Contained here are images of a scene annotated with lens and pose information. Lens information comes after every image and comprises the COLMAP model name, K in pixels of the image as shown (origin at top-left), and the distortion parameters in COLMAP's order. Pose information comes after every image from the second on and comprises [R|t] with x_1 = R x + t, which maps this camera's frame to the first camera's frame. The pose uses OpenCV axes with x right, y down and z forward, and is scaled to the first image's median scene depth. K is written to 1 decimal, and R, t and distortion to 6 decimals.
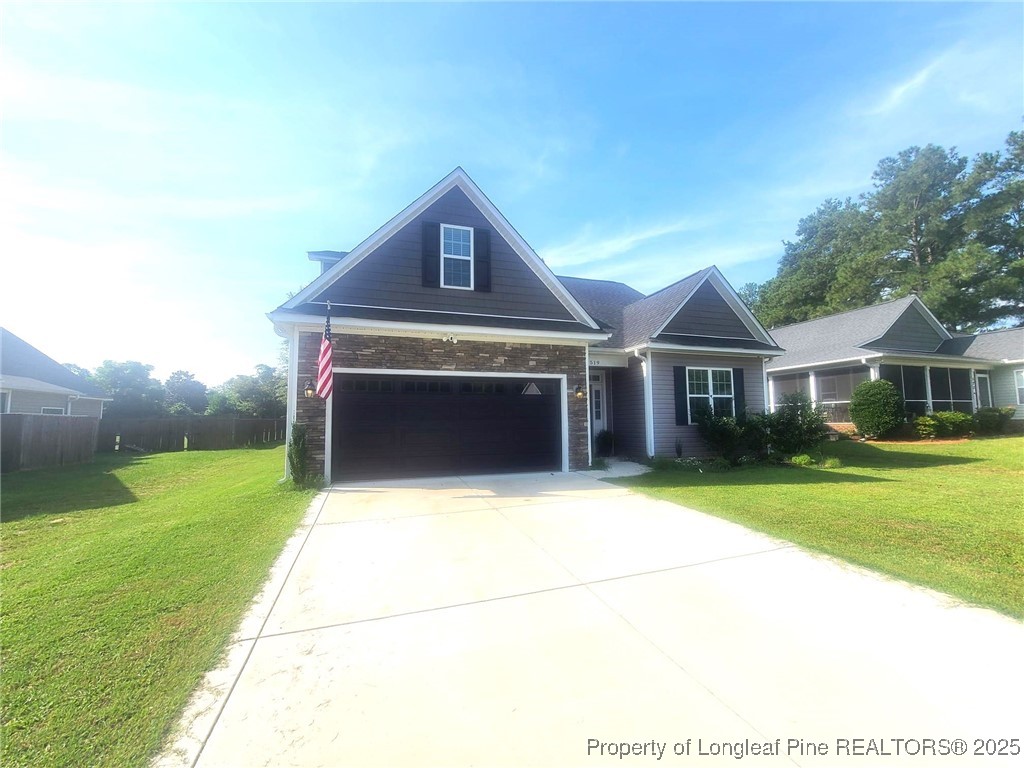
lens RADIAL K [[454.5, 0, 511.0], [0, 454.5, 384.3], [0, 0, 1]] dist [-0.002266, 0.000333]
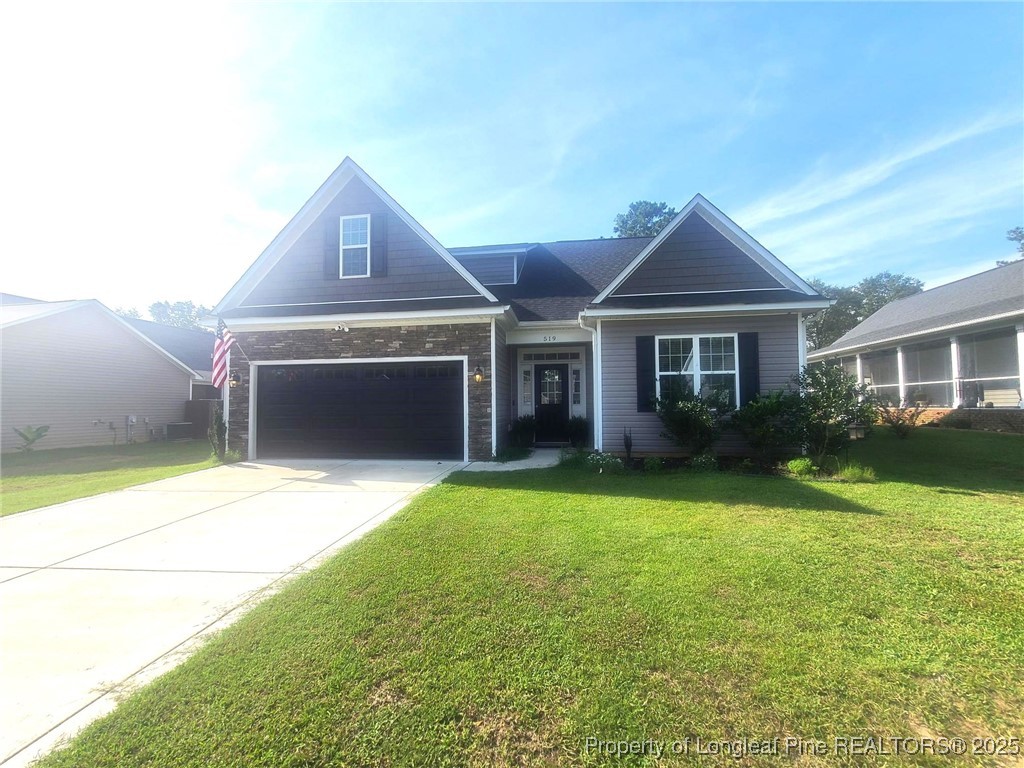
lens RADIAL K [[454.5, 0, 512.9], [0, 454.5, 383.1], [0, 0, 1]] dist [-0.002266, 0.000333]
pose [[0.880187, -0.021724, -0.474130, 0.632585], [0.039361, 0.998852, 0.027306, 0.012287], [0.472992, -0.042697, 0.880032, 0.238993]]
